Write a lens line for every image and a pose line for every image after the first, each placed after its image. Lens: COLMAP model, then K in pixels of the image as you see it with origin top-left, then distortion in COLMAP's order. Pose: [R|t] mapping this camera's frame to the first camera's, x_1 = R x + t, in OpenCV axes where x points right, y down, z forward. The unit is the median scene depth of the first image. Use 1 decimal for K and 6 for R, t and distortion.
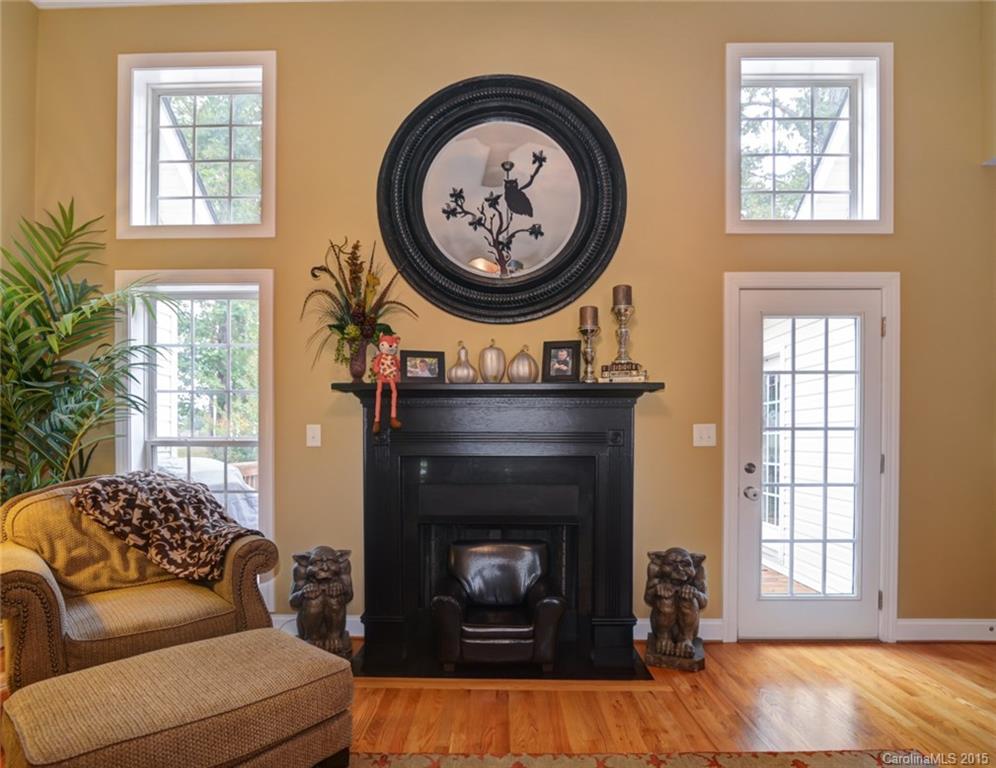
lens RADIAL K [[581.8, 0, 496.1], [0, 581.8, 463.0], [0, 0, 1]] dist [-0.012395, 0.000189]
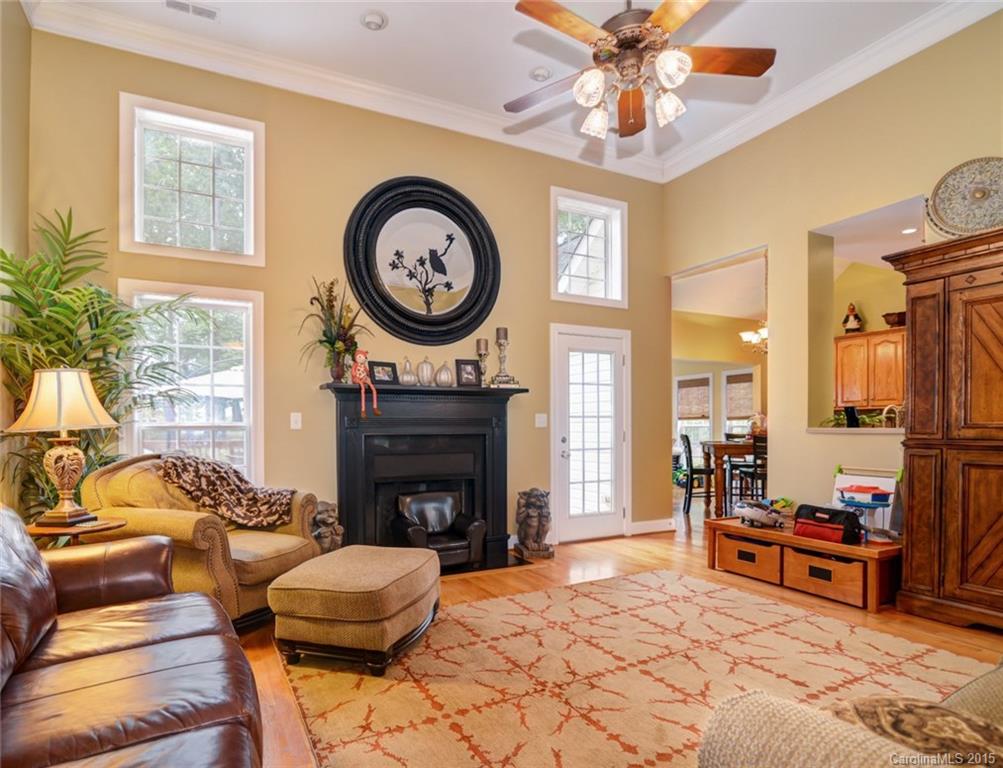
lens RADIAL K [[585.9, 0, 499.6], [0, 585.9, 463.6], [0, 0, 1]] dist [-0.012395, 0.000189]
pose [[0.864283, -0.037300, 0.501621, -0.603031], [0.025827, 0.999222, 0.029801, 0.022337], [-0.502343, -0.012801, 0.864574, -0.394971]]
